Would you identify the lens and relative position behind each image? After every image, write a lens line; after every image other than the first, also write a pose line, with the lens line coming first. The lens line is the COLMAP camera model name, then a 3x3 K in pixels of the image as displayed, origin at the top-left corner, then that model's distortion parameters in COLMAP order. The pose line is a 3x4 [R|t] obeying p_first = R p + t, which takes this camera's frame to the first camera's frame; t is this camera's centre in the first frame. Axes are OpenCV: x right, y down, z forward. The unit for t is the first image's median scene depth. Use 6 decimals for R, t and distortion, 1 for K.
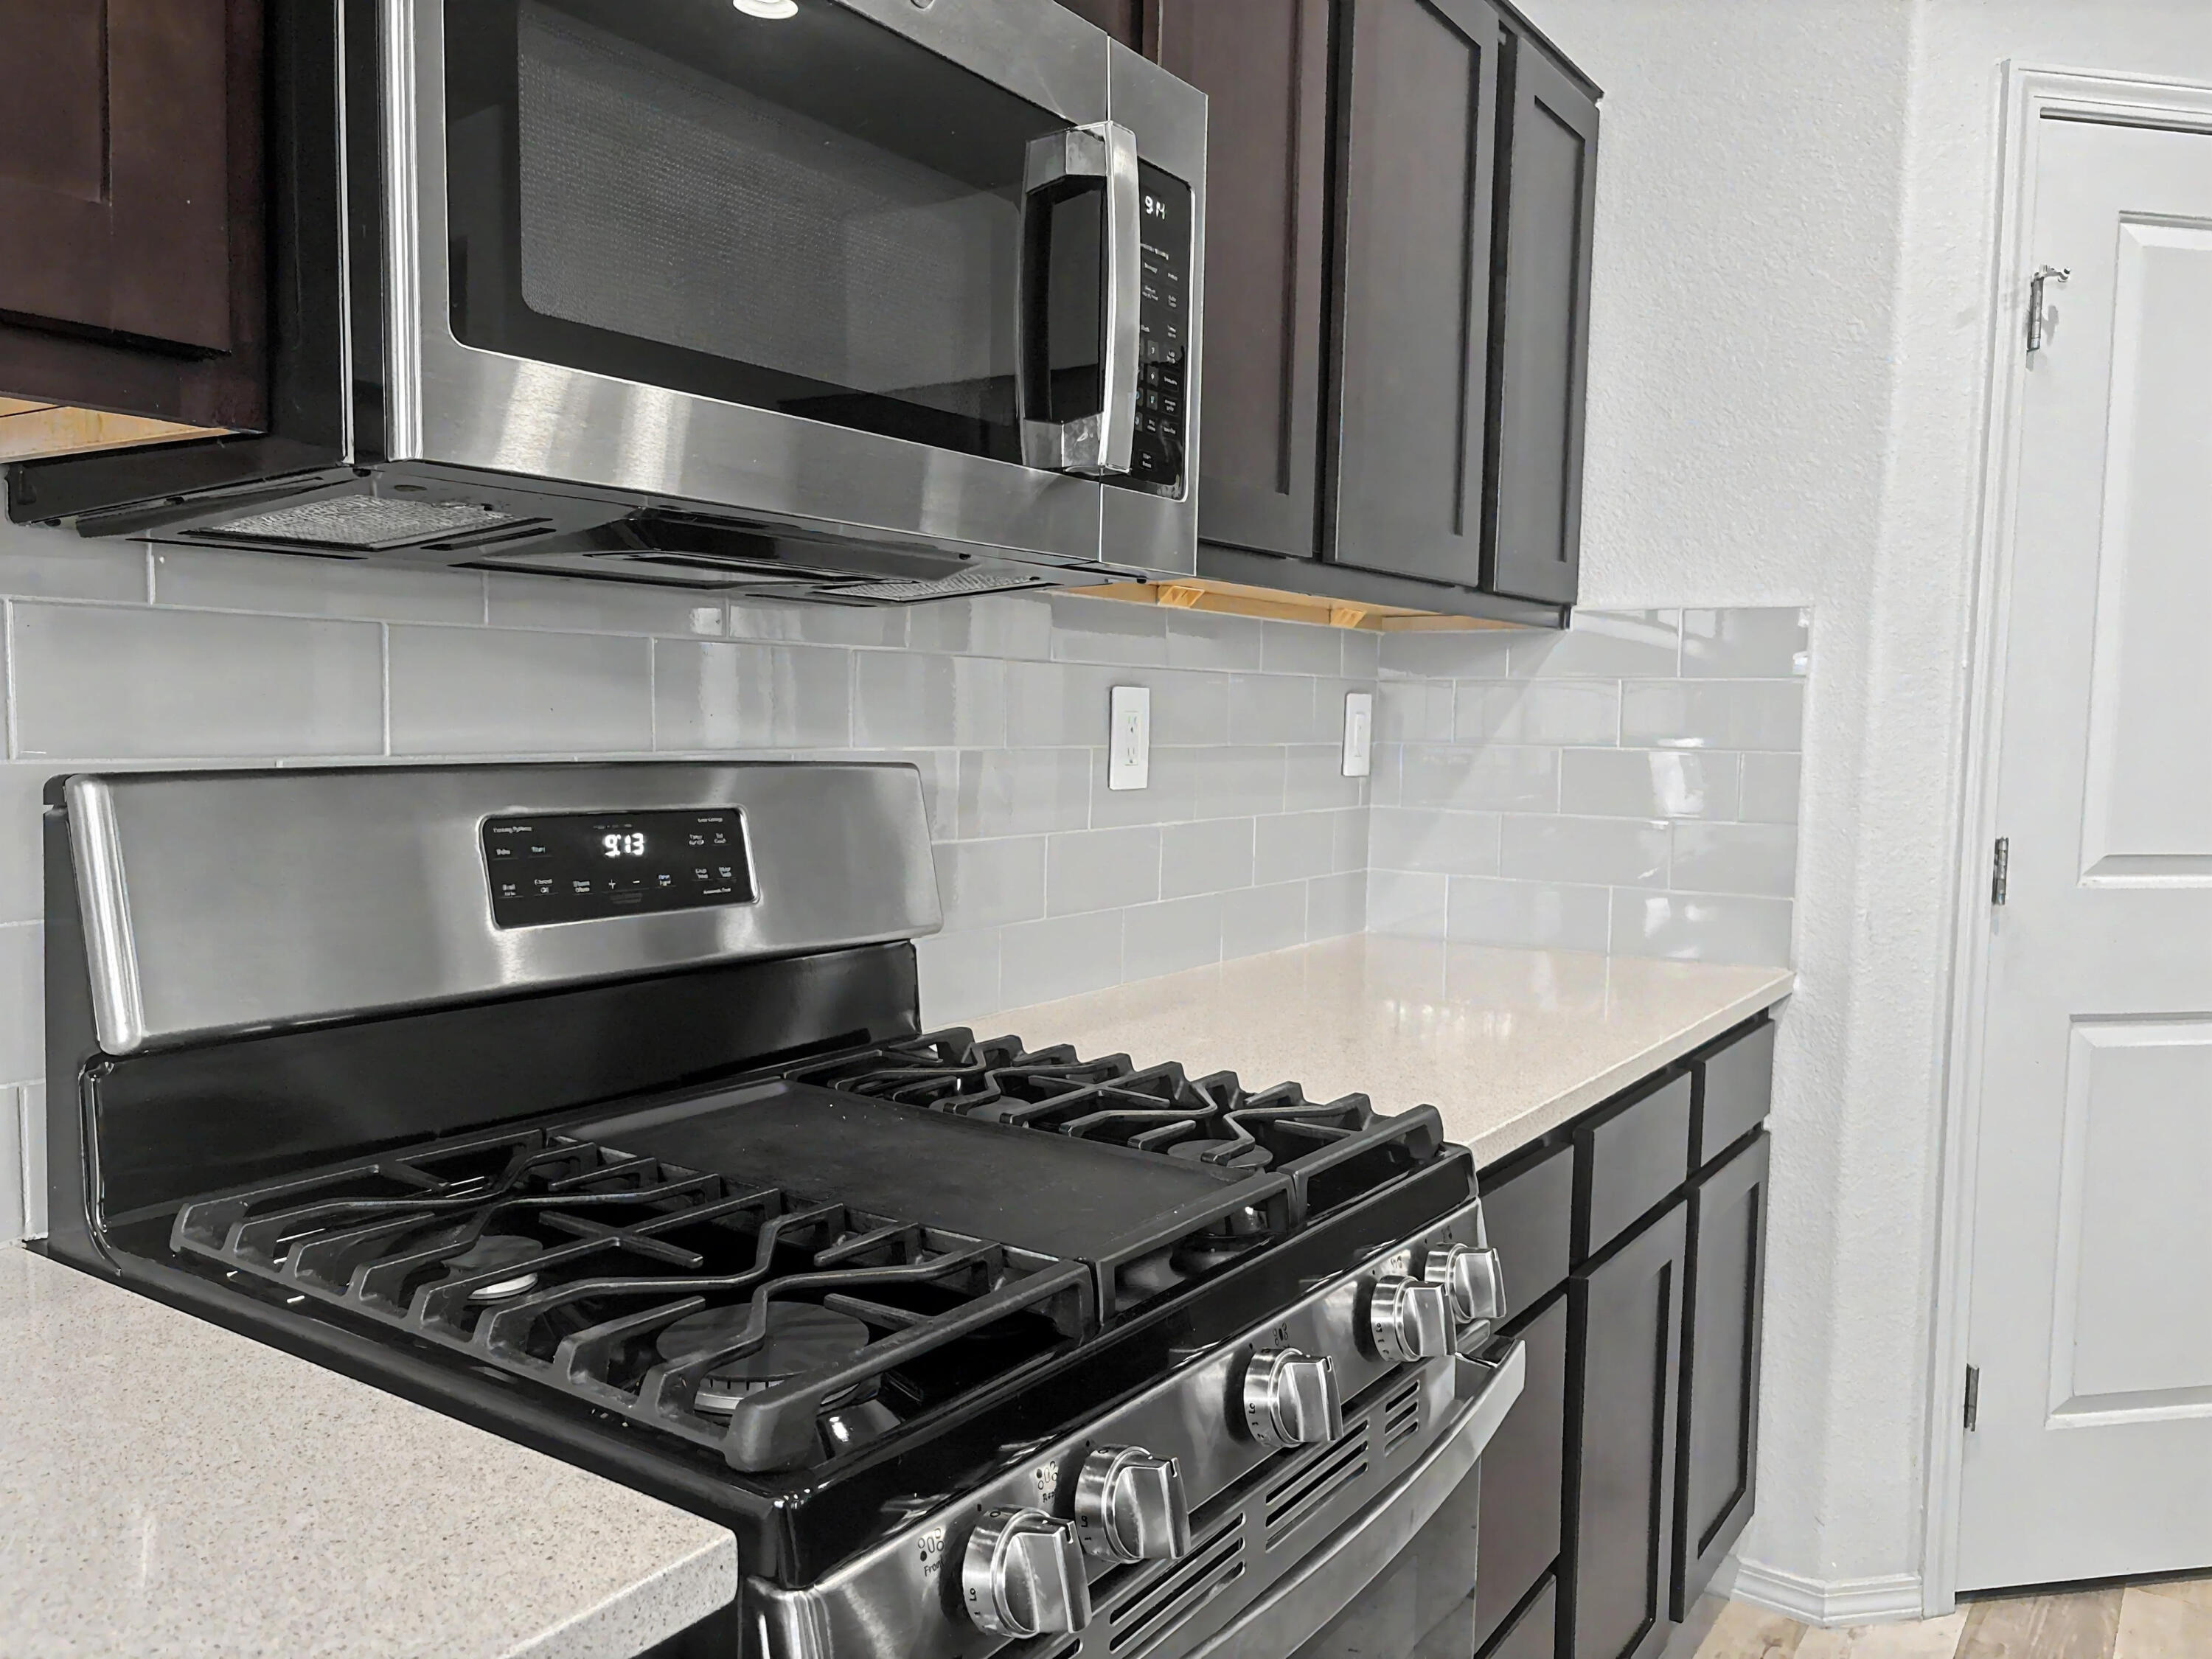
lens RADIAL K [[1706.6, 0, 1106.1], [0, 1706.6, 855.7], [0, 0, 1]] dist [-0.001080, -0.004710]
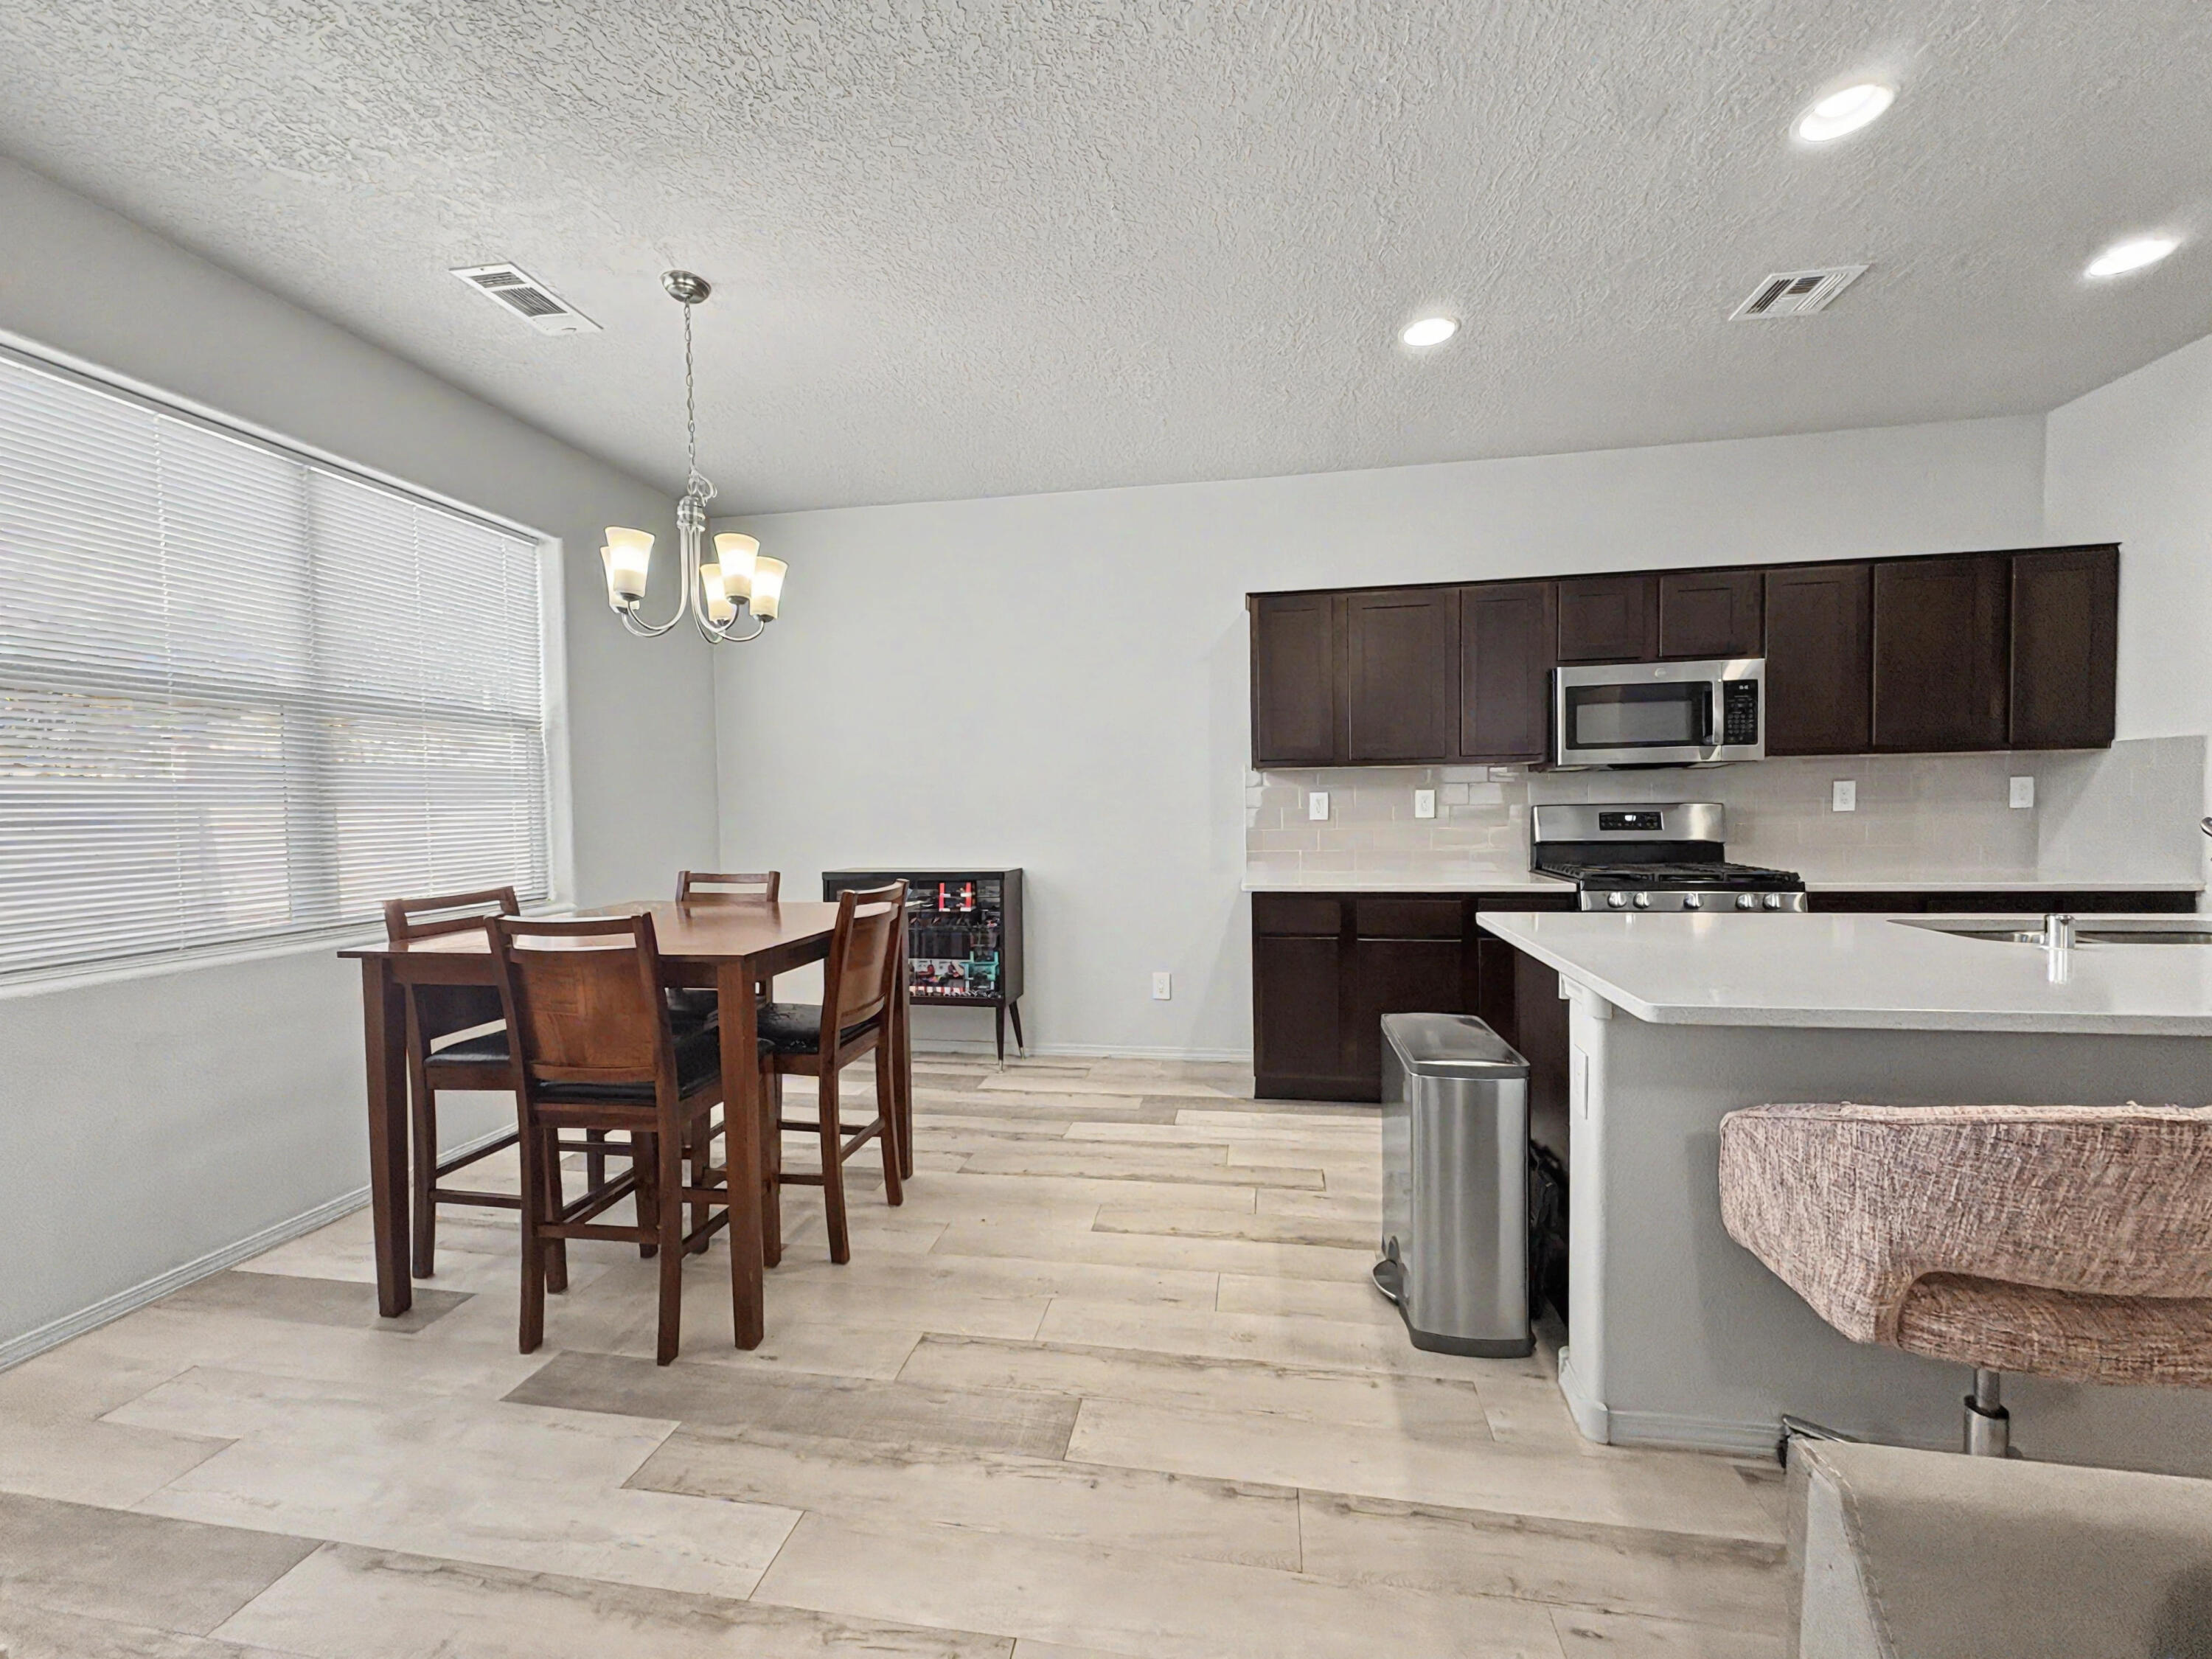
lens RADIAL K [[884.2, 0, 1109.9], [0, 884.2, 831.0], [0, 0, 1]] dist [0.000998, -0.000295]
pose [[0.410592, 0.004225, -0.911810, 0.967069], [-0.050297, 0.998572, -0.018021, 0.101944], [0.910431, 0.053261, 0.410218, -1.014348]]
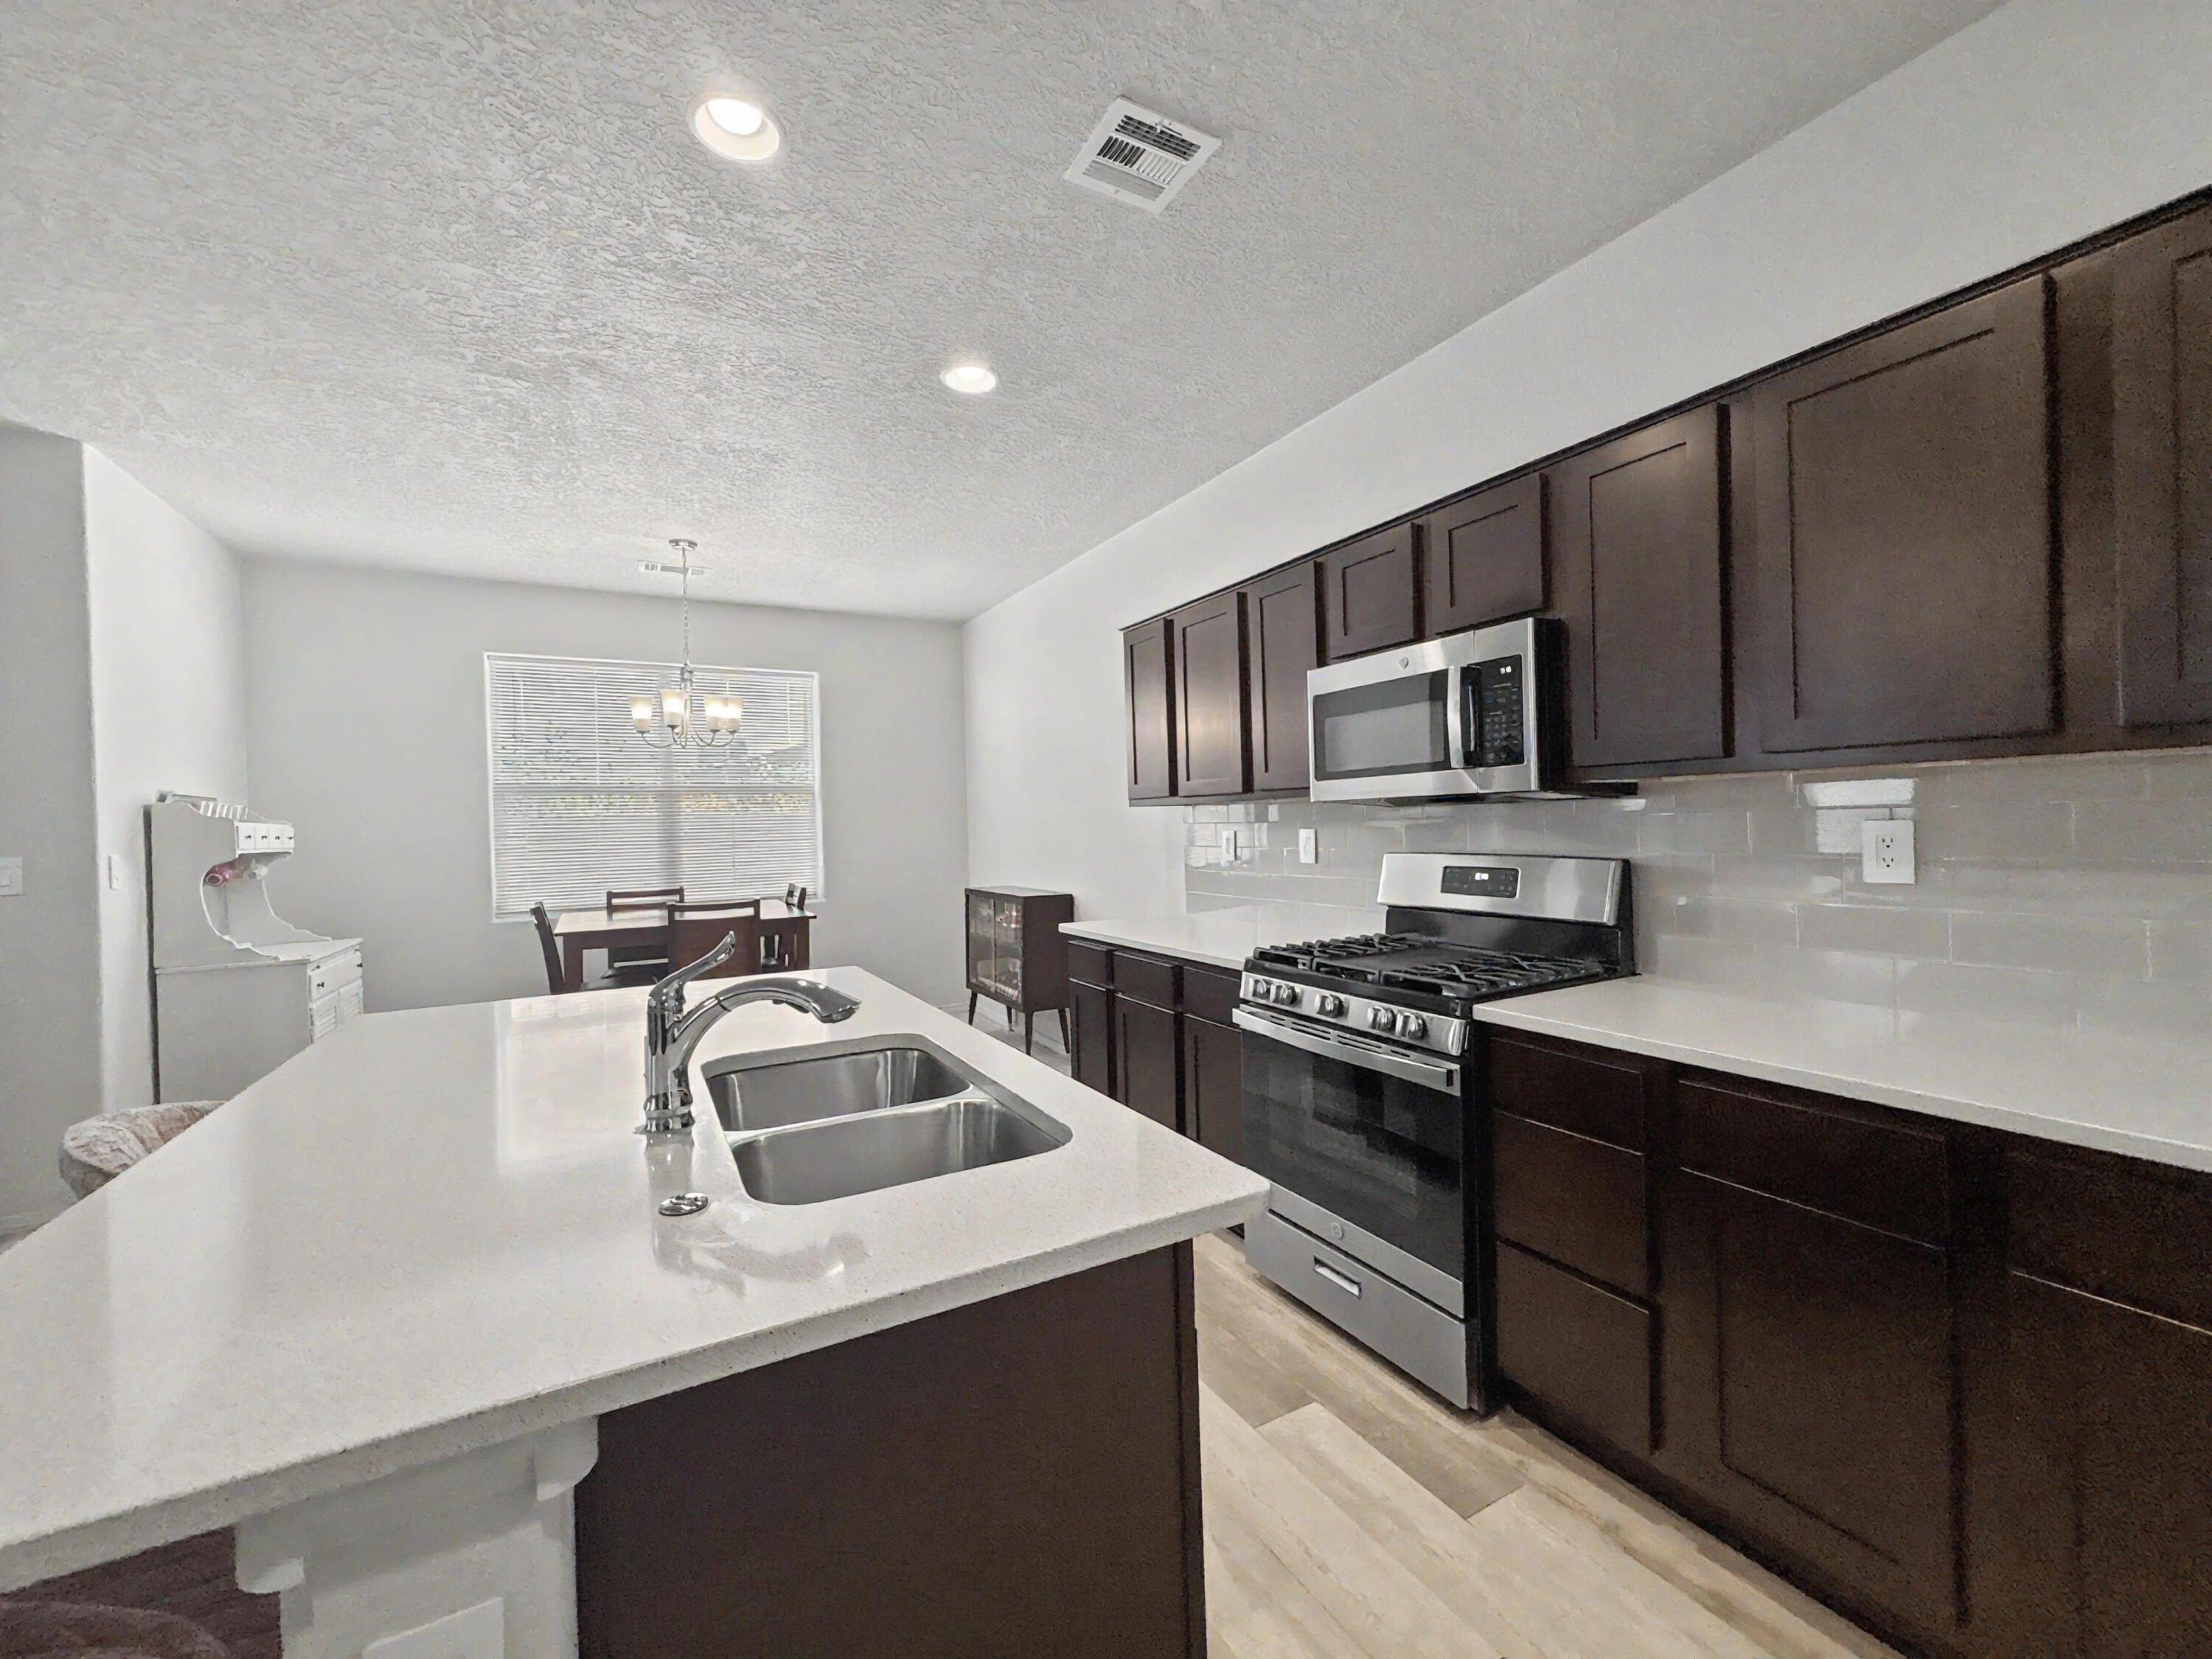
lens RADIAL K [[884.2, 0, 1109.9], [0, 884.2, 831.0], [0, 0, 1]] dist [0.000998, -0.000295]
pose [[-0.448052, 0.000997, -0.894007, 1.028437], [-0.055994, 0.998005, 0.029176, -0.065955], [0.892252, 0.063132, -0.447102, 0.655824]]
